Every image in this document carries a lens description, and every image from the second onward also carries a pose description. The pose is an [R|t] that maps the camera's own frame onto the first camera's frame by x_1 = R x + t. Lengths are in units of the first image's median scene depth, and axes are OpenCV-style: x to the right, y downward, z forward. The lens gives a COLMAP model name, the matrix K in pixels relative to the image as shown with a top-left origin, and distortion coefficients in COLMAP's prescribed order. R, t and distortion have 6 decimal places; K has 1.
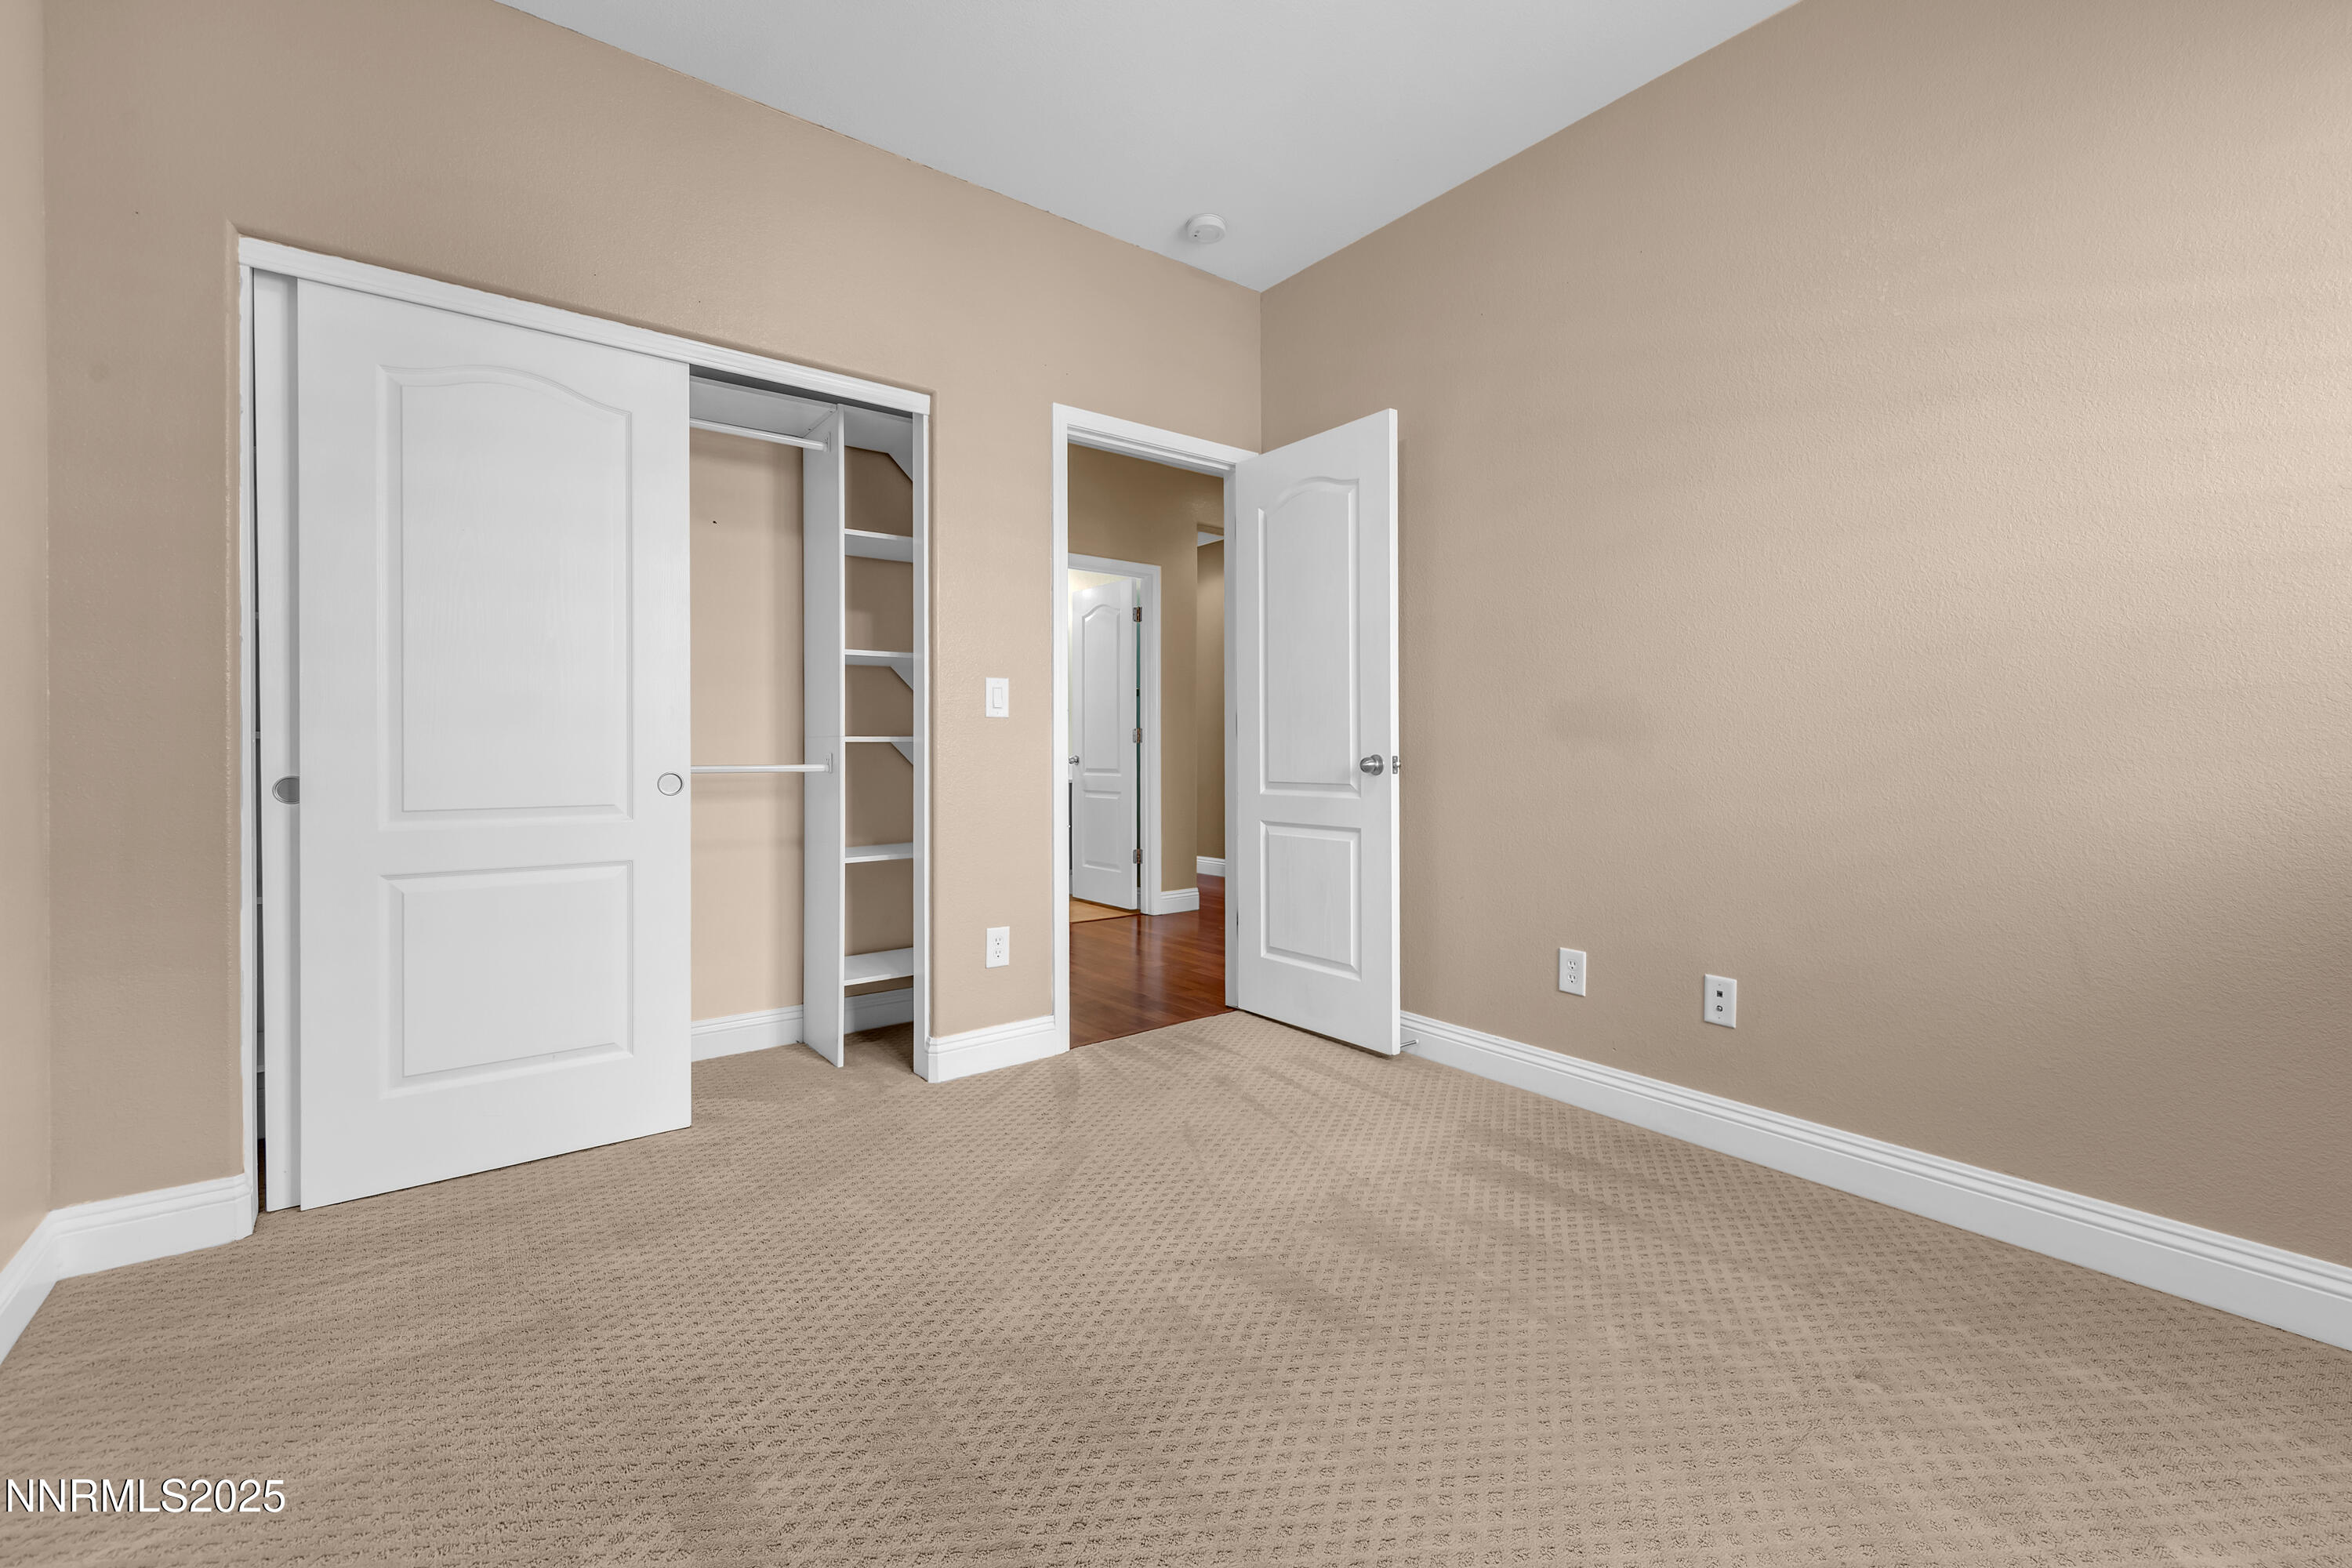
lens RADIAL K [[992.2, 0, 1176.0], [0, 992.2, 784.0], [0, 0, 1]] dist [0.000270, -0.000013]
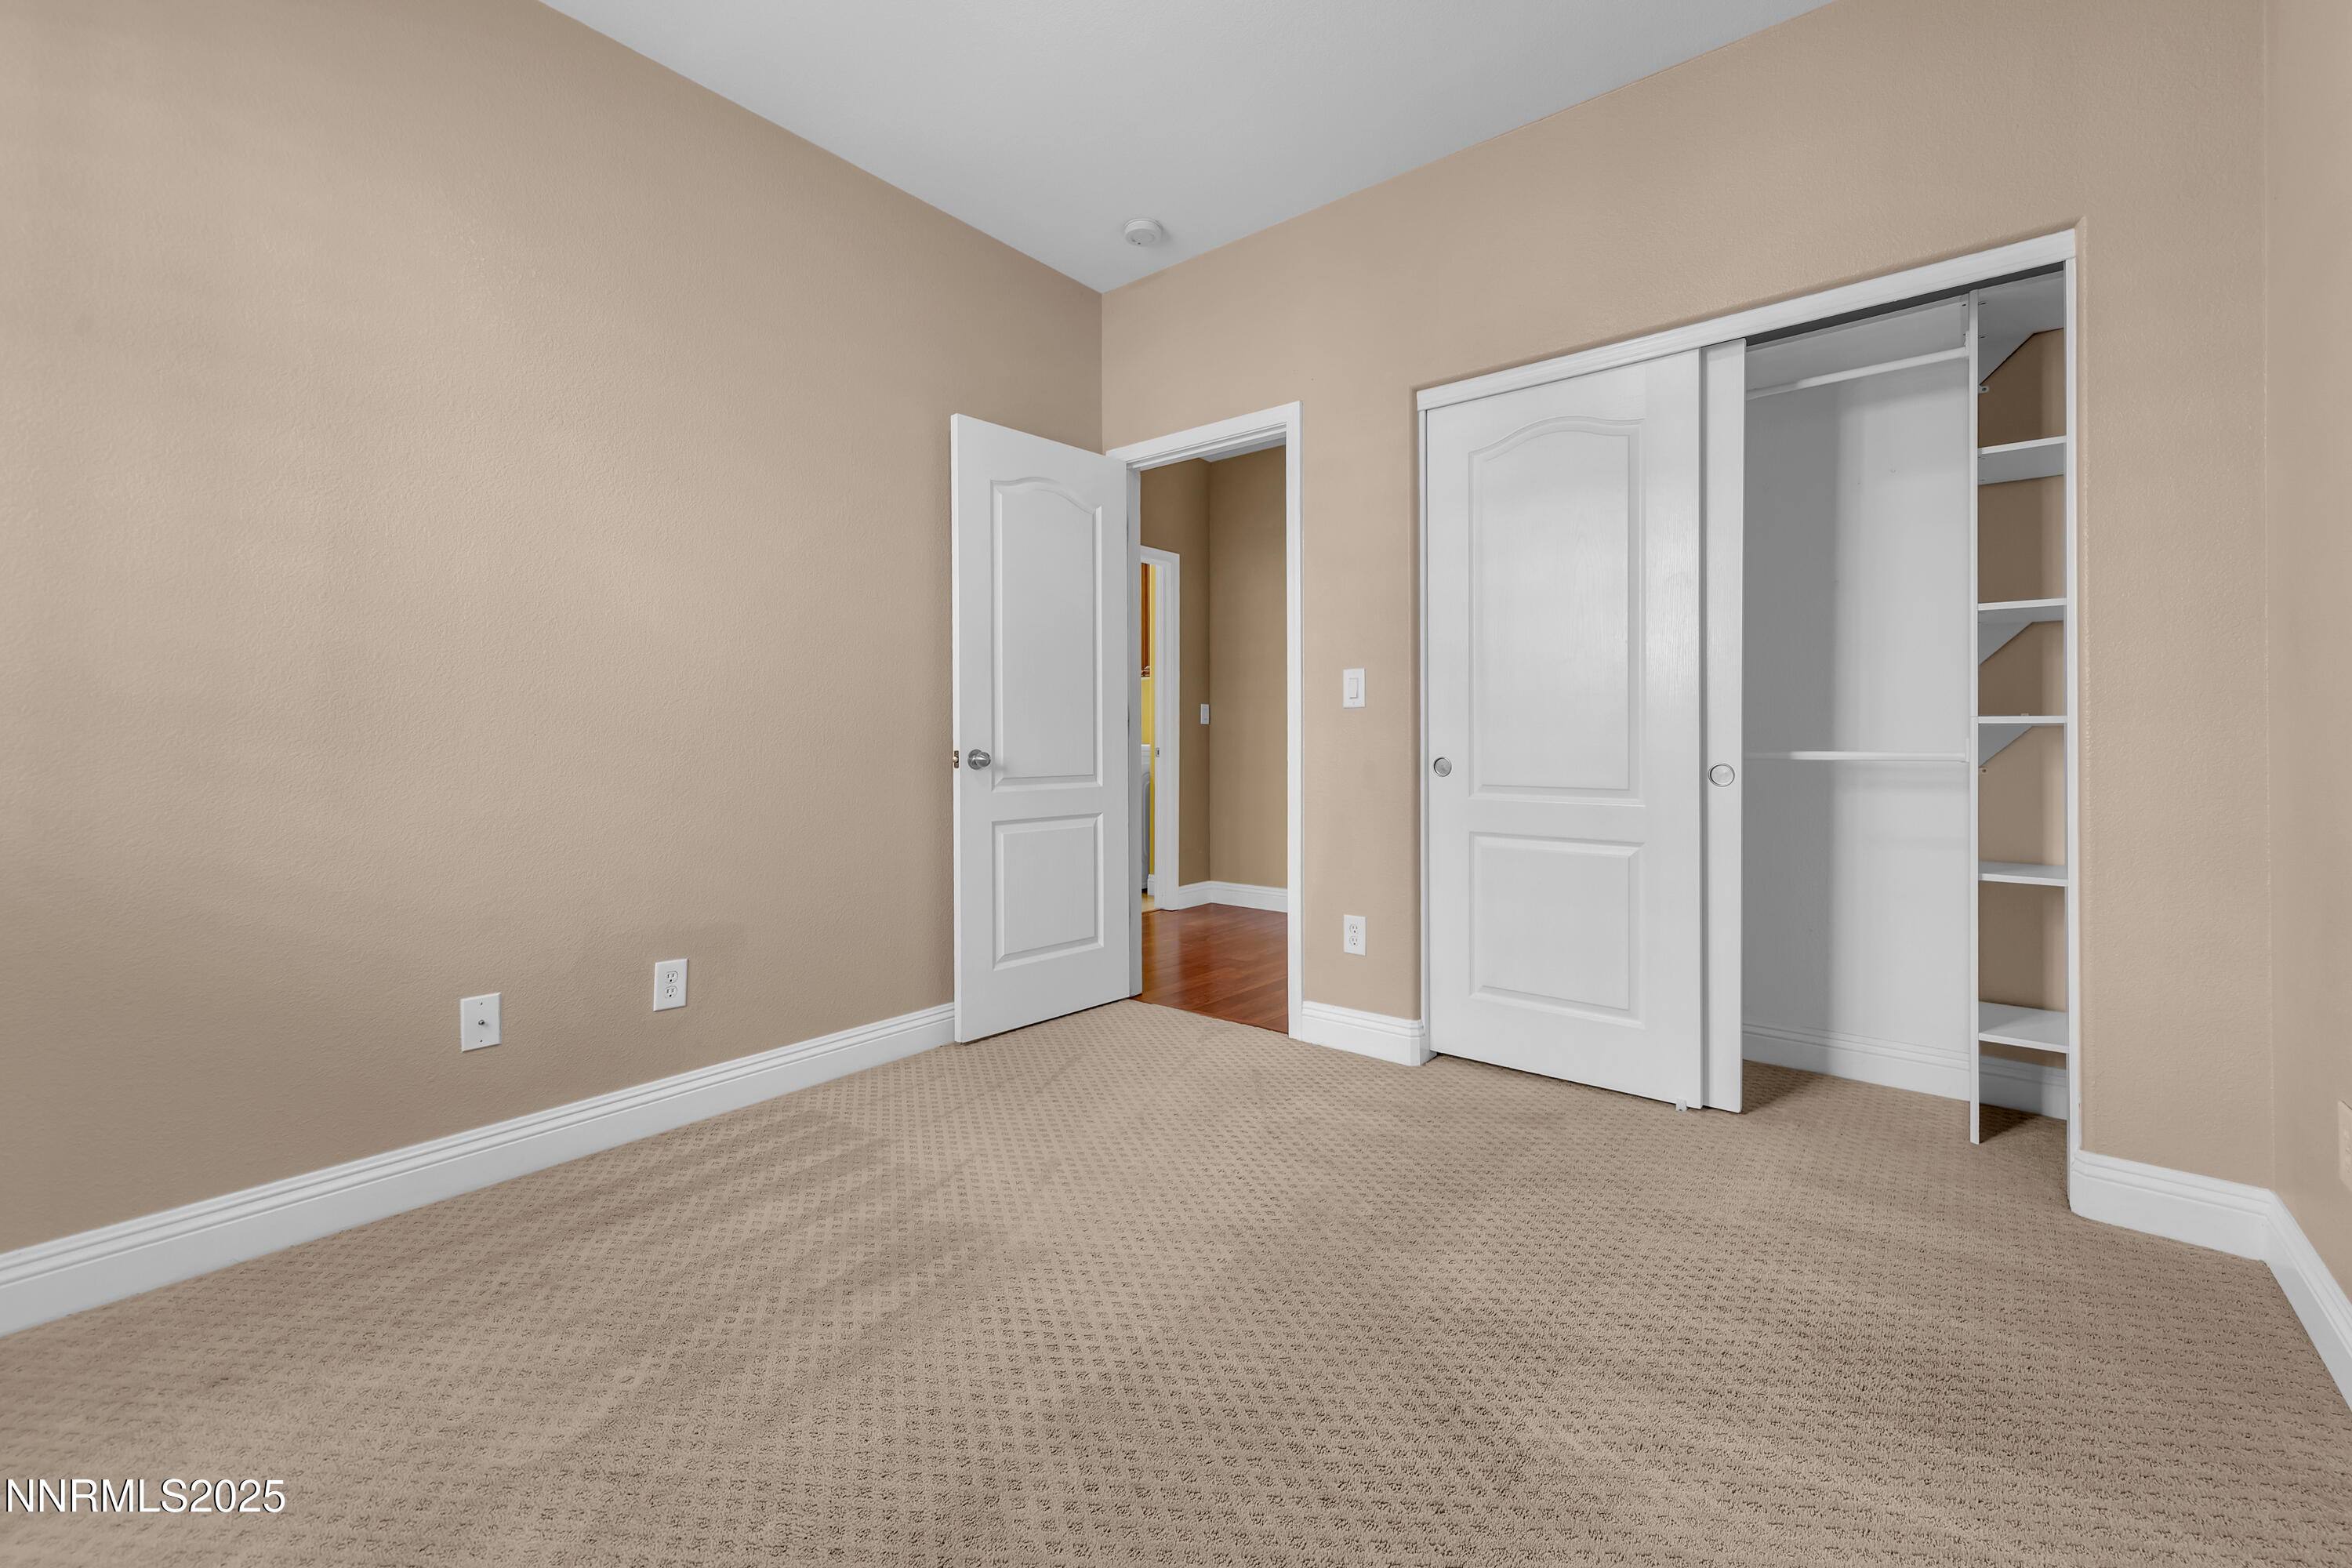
lens RADIAL K [[980.8, 0, 1175.3], [0, 980.8, 750.9], [0, 0, 1]] dist [0.000311, 0.000002]
pose [[0.242671, 0.000151, -0.970109, 0.666288], [-0.015859, 0.999867, -0.003811, -0.014735], [0.969979, 0.016310, 0.242641, 0.514938]]
